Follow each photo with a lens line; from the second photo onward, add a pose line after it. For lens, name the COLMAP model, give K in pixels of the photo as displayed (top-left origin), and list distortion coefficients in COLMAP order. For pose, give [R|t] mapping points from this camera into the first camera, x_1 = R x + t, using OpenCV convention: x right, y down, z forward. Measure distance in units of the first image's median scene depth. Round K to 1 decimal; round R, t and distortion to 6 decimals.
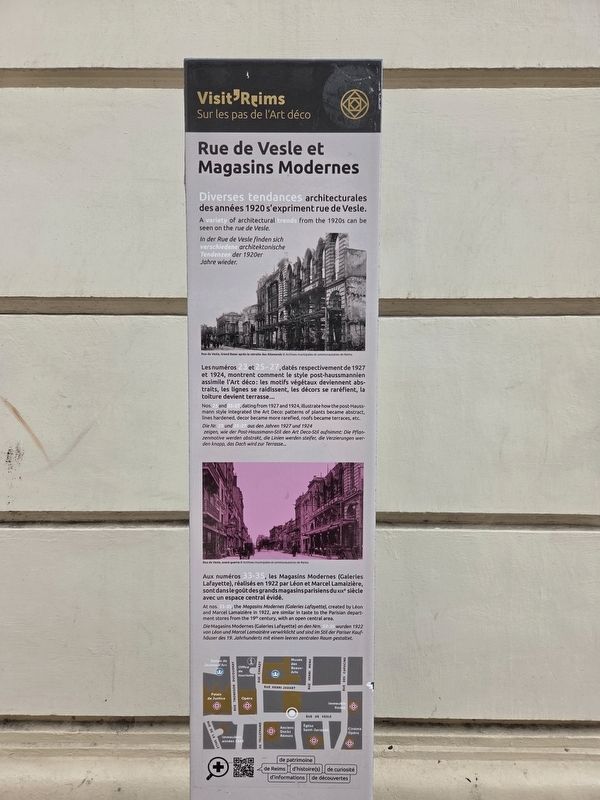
lens RADIAL K [[534.1, 0, 300.0], [0, 534.1, 400.0], [0, 0, 1]] dist [0.047492, -0.002042]
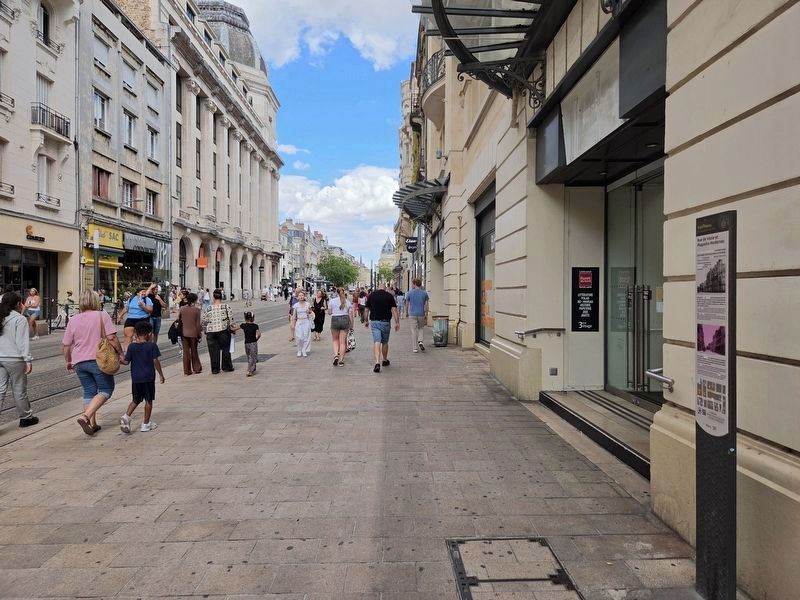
lens RADIAL K [[534.1, 0, 400.0], [0, 534.1, 300.0], [0, 0, 1]] dist [0.047492, -0.002042]
pose [[0.024356, 0.008041, -0.999671, 3.443625], [-0.065681, 0.997820, 0.006426, 0.064906], [0.997543, 0.065503, 0.024831, -1.116310]]
